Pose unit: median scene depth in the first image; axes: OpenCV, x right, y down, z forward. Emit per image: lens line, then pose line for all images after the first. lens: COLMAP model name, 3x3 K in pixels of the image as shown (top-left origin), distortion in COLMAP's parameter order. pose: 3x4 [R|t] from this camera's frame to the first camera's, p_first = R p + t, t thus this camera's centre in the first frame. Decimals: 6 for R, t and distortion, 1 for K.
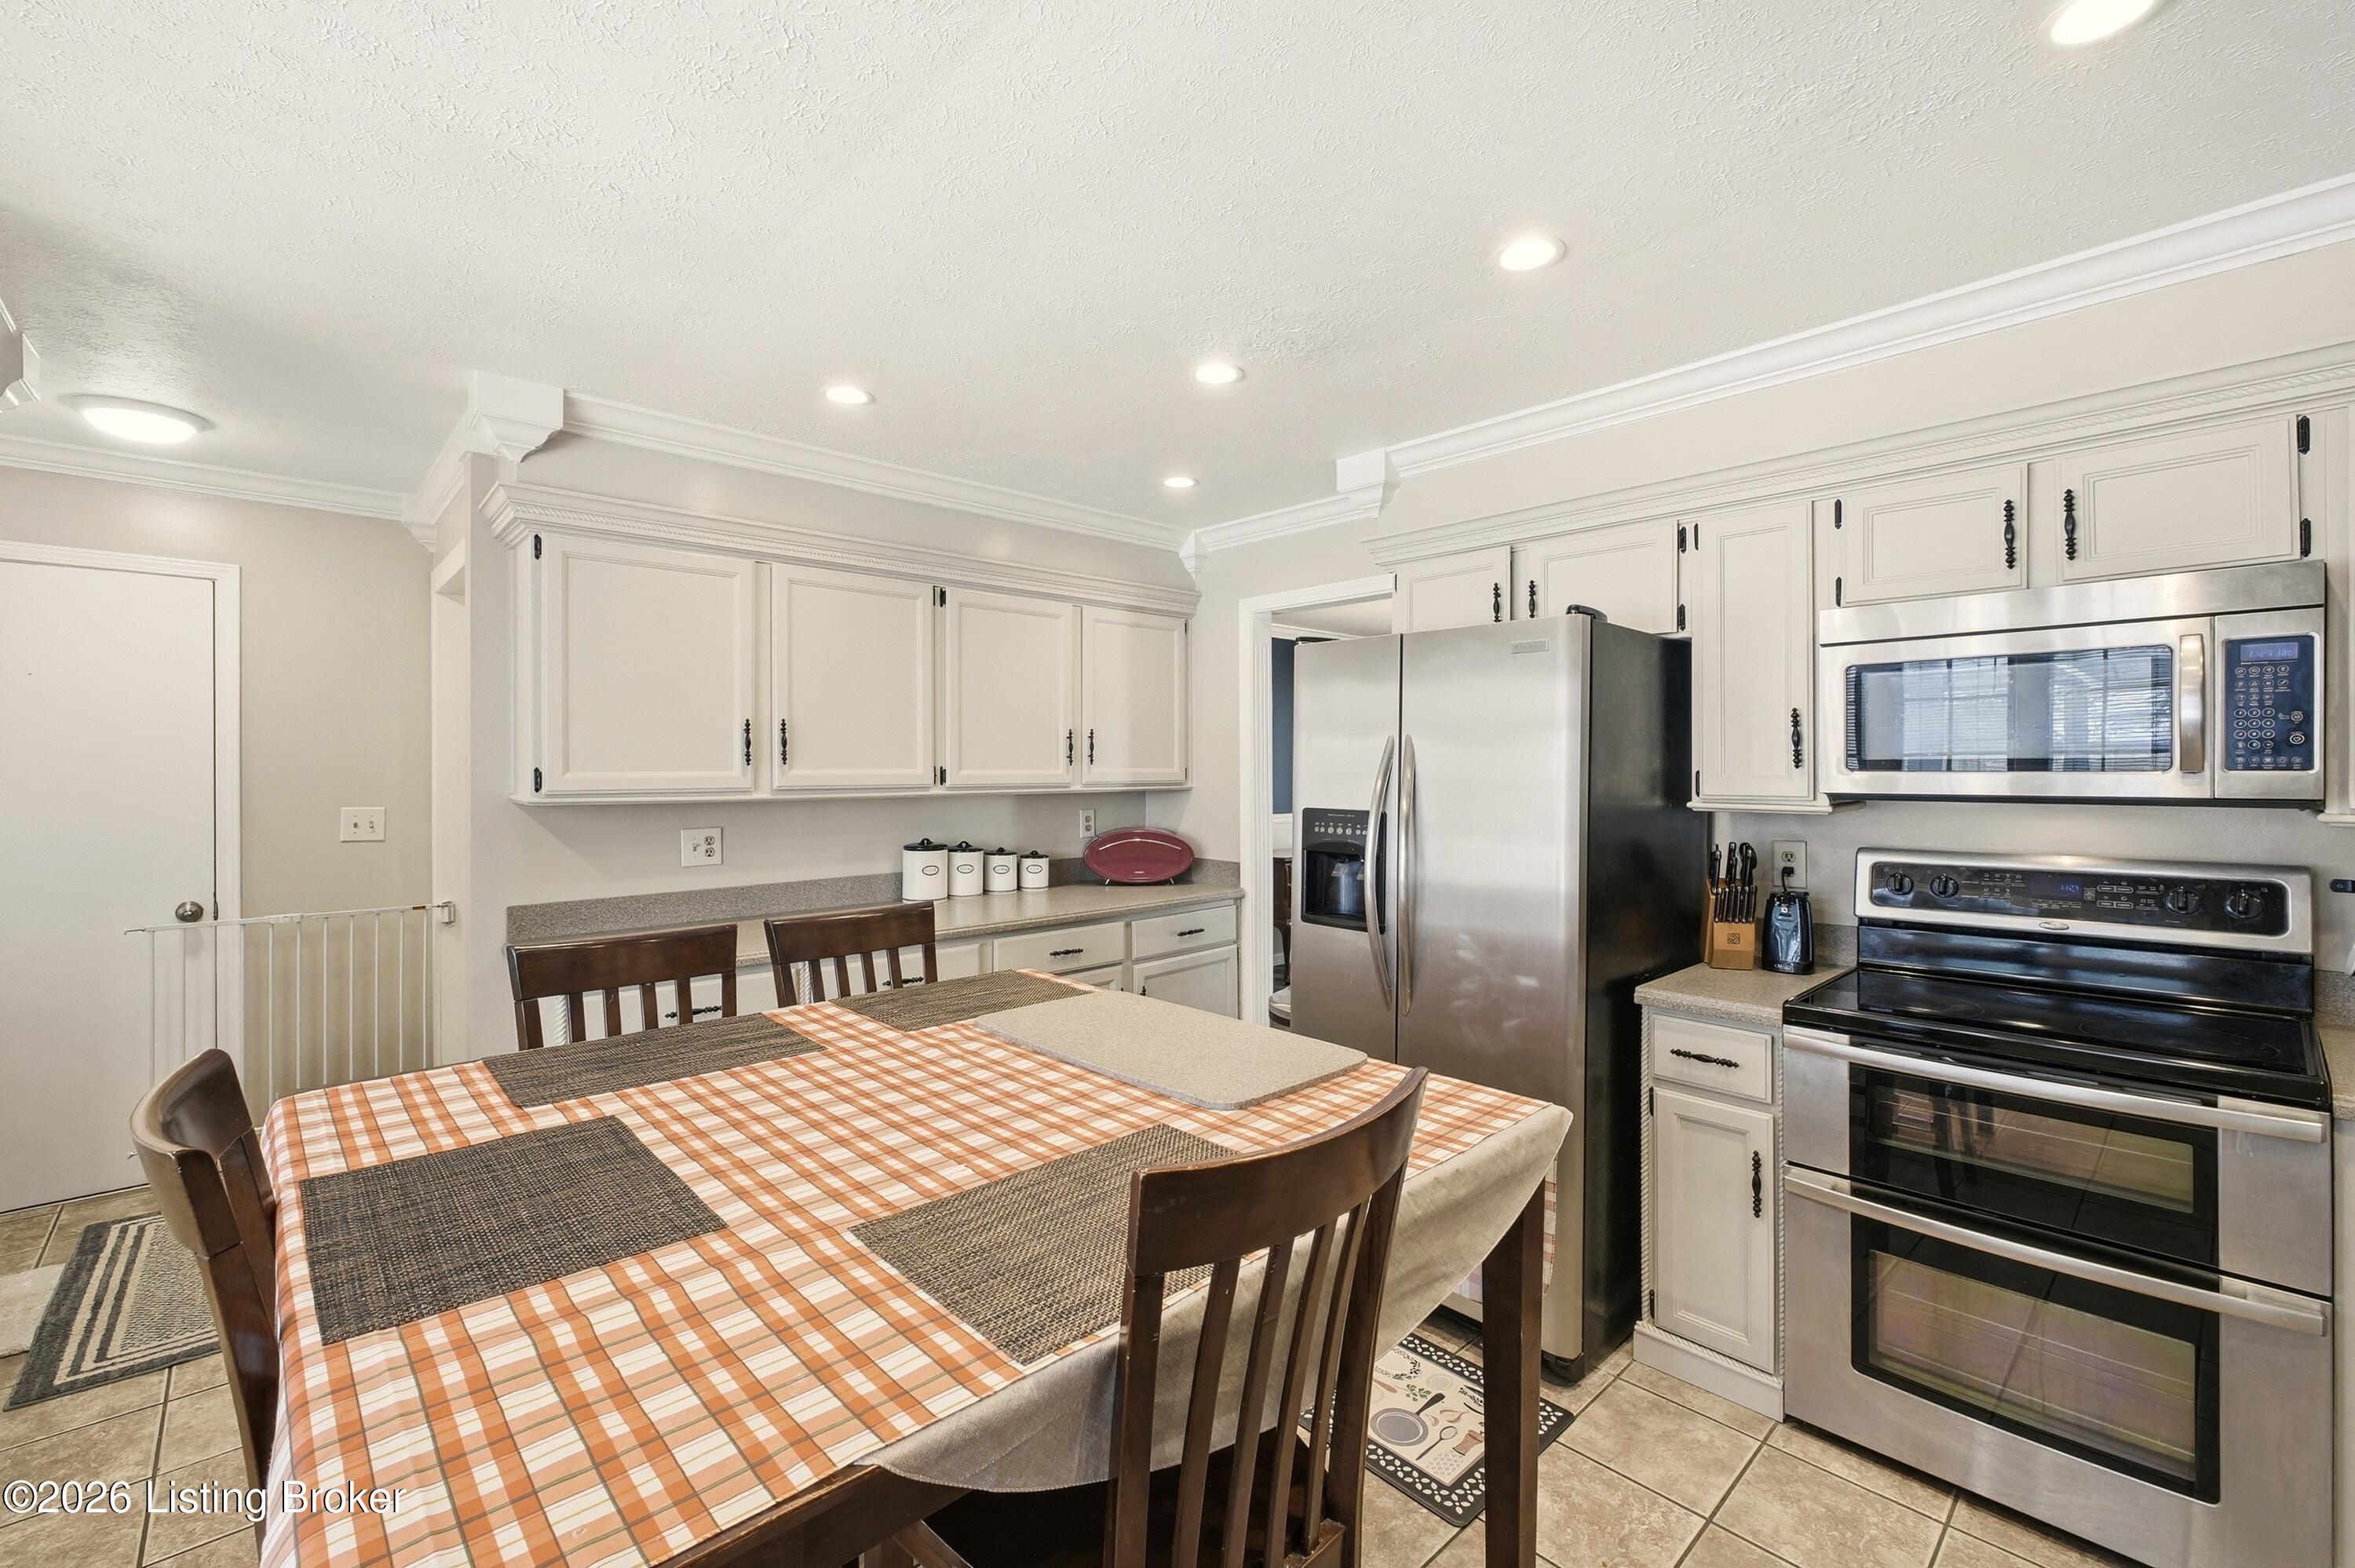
lens RADIAL K [[978.2, 0, 1186.4], [0, 978.2, 774.9], [0, 0, 1]] dist [-0.008138, -0.000096]
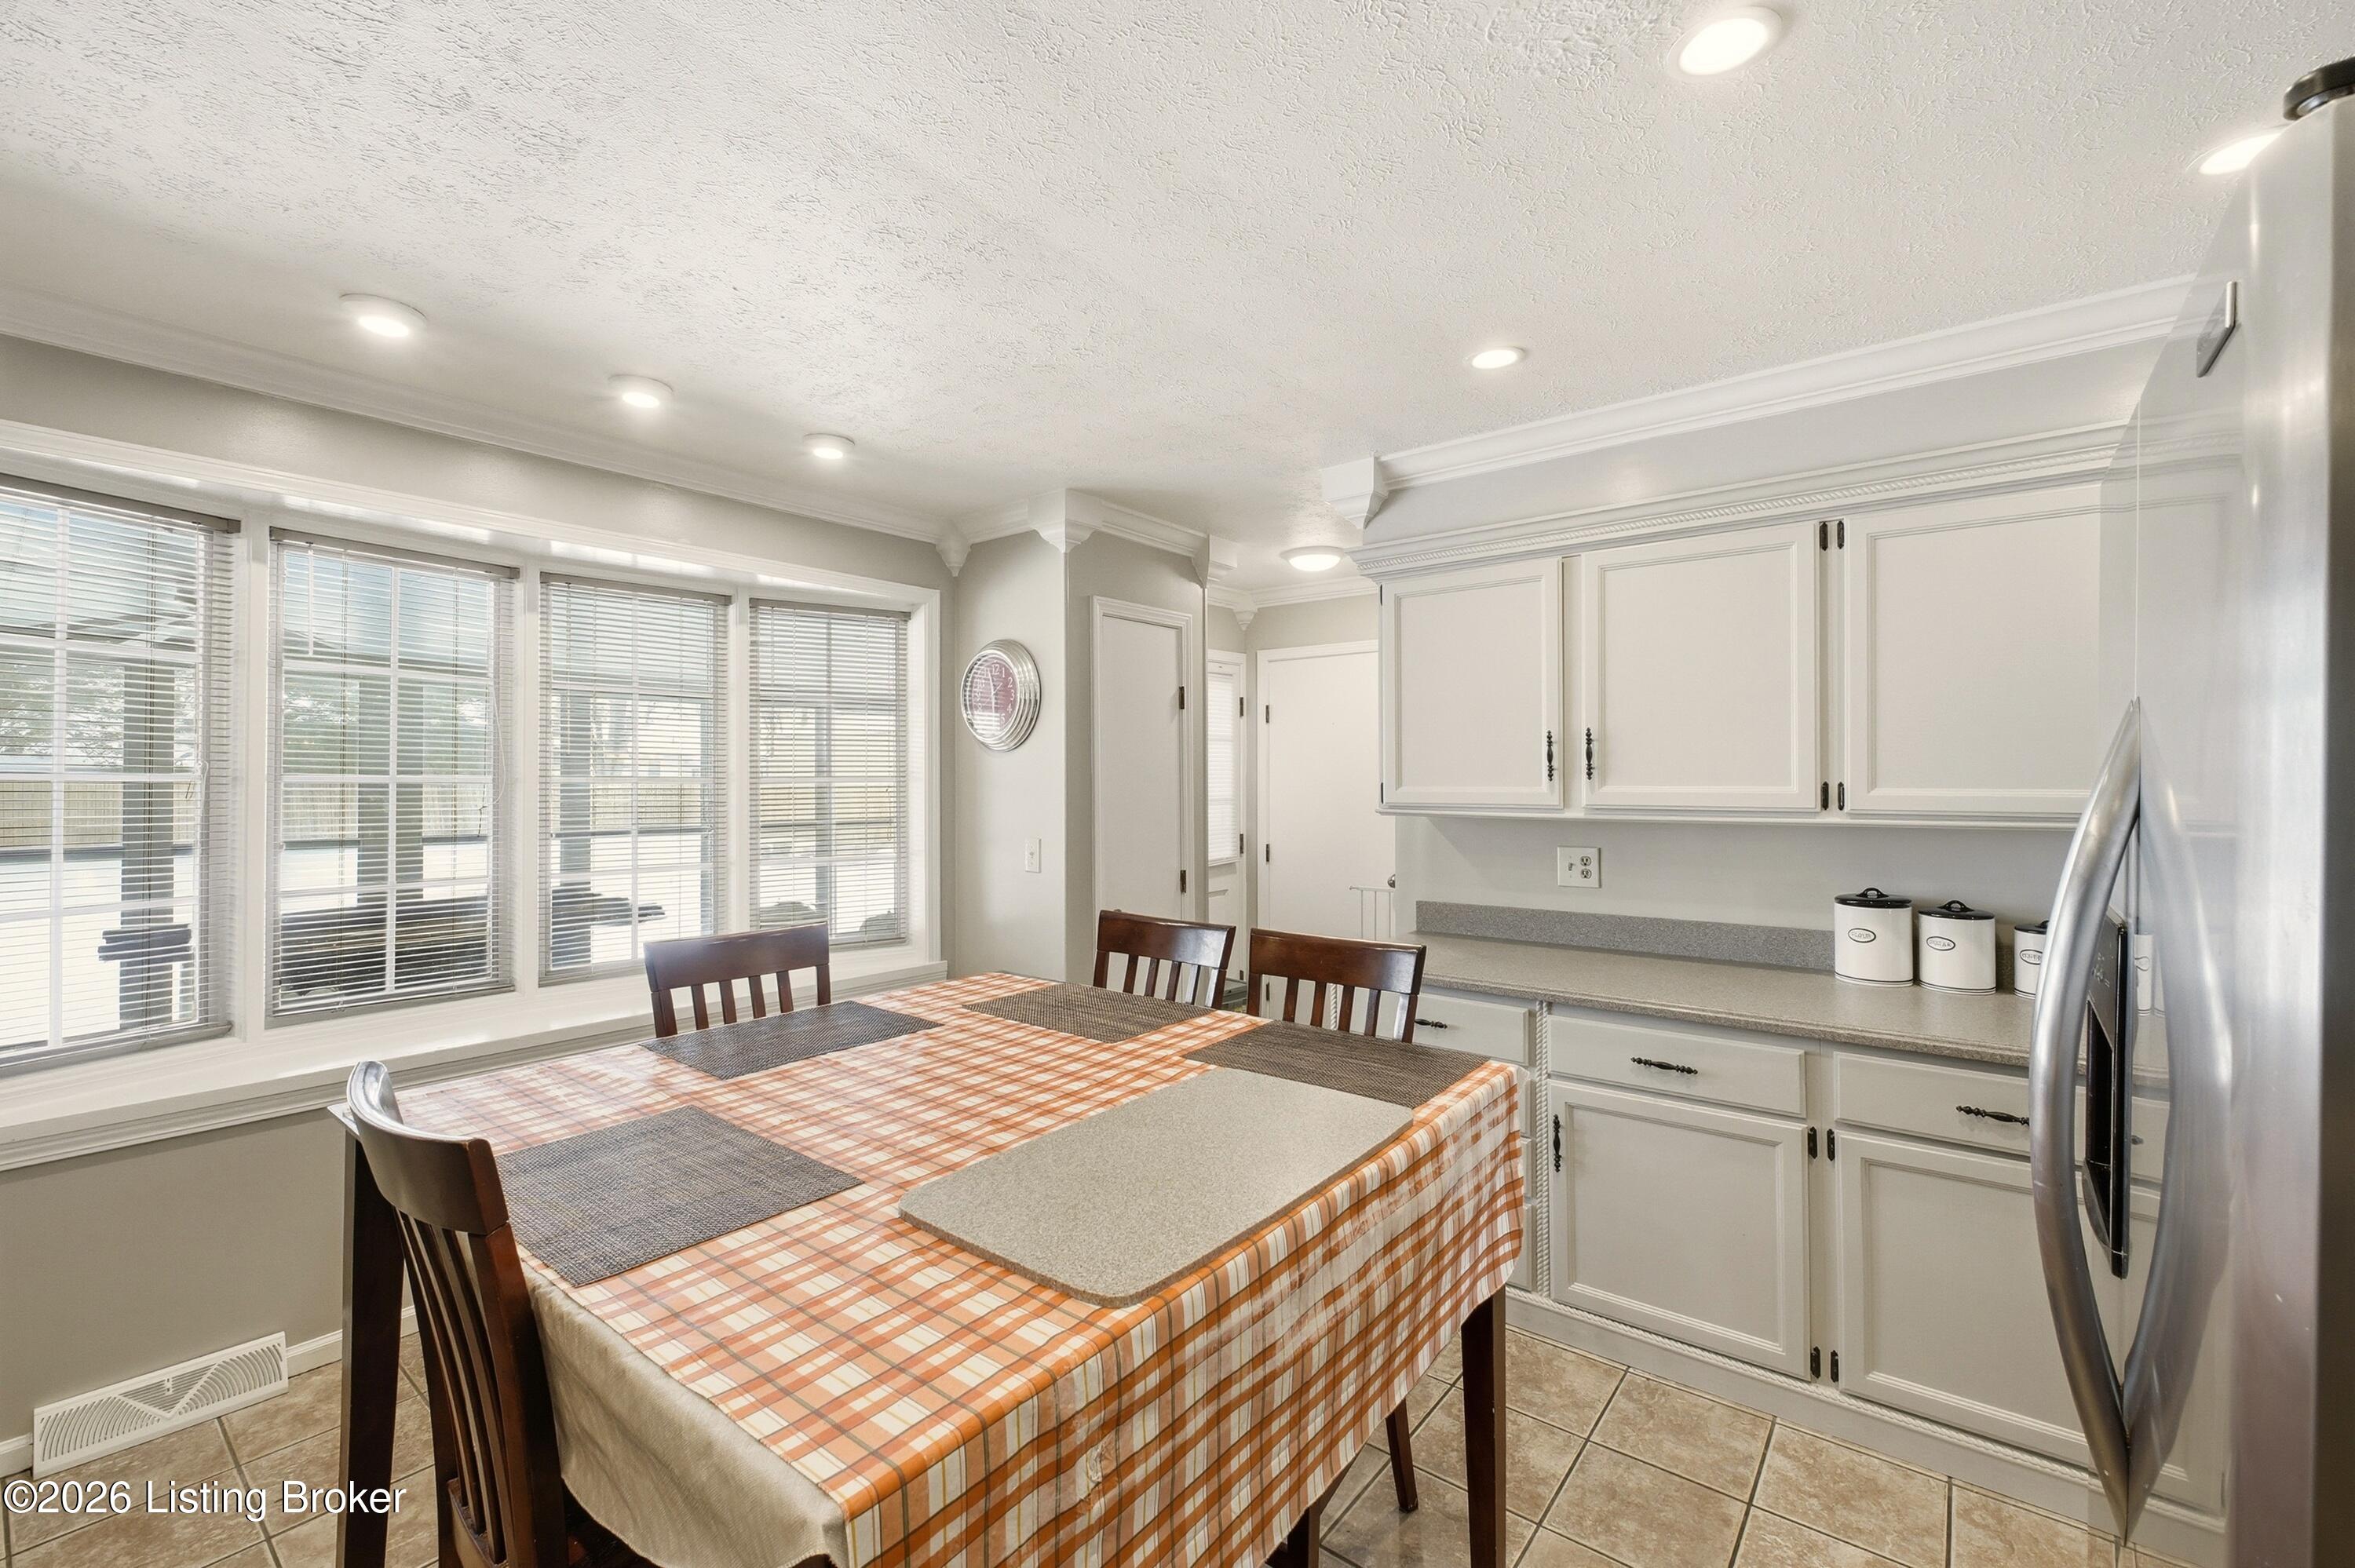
lens RADIAL K [[978.2, 0, 1184.8], [0, 978.2, 774.3], [0, 0, 1]] dist [-0.008138, -0.000096]
pose [[0.145934, -0.004317, -0.989285, 0.387725], [-0.010348, 0.999929, -0.005890, -0.006509], [0.989240, 0.011097, 0.145879, 0.493280]]
